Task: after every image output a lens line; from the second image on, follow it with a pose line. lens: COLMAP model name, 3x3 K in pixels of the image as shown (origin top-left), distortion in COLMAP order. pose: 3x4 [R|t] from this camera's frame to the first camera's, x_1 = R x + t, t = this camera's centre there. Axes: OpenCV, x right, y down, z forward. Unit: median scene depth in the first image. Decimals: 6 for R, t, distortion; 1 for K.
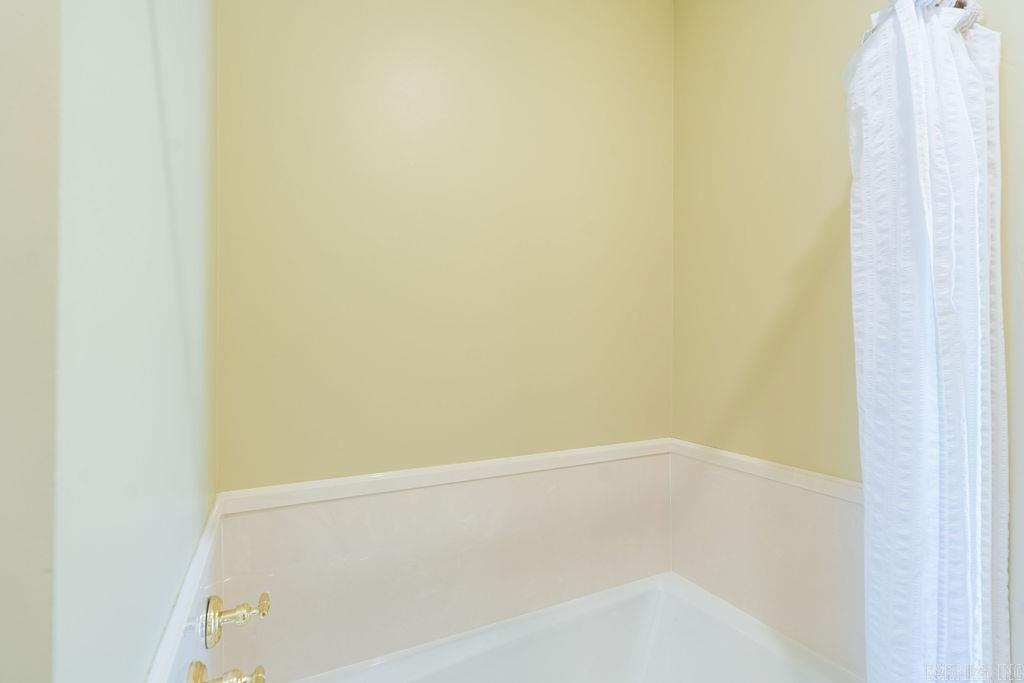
lens RADIAL K [[457.2, 0, 513.4], [0, 457.2, 341.9], [0, 0, 1]] dist [-0.000738, -0.000344]
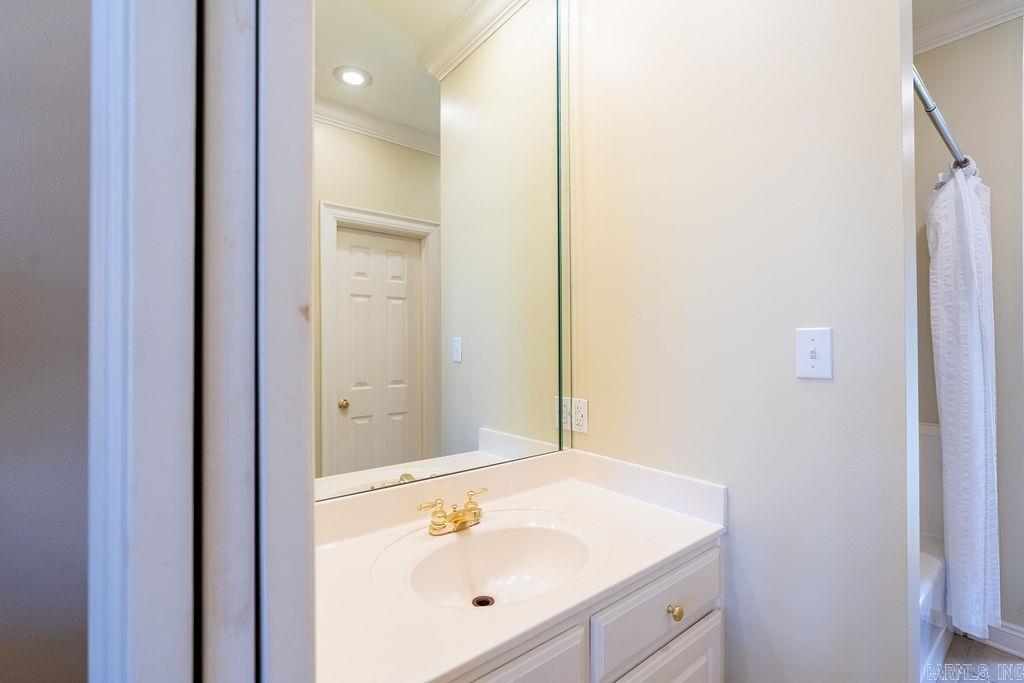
lens RADIAL K [[457.2, 0, 510.5], [0, 457.2, 341.5], [0, 0, 1]] dist [-0.000738, -0.000344]
pose [[0.979562, 0.001097, 0.201138, -1.455011], [0.001140, 0.999939, -0.011007, 0.019080], [-0.201138, 0.011012, 0.979501, -0.555564]]
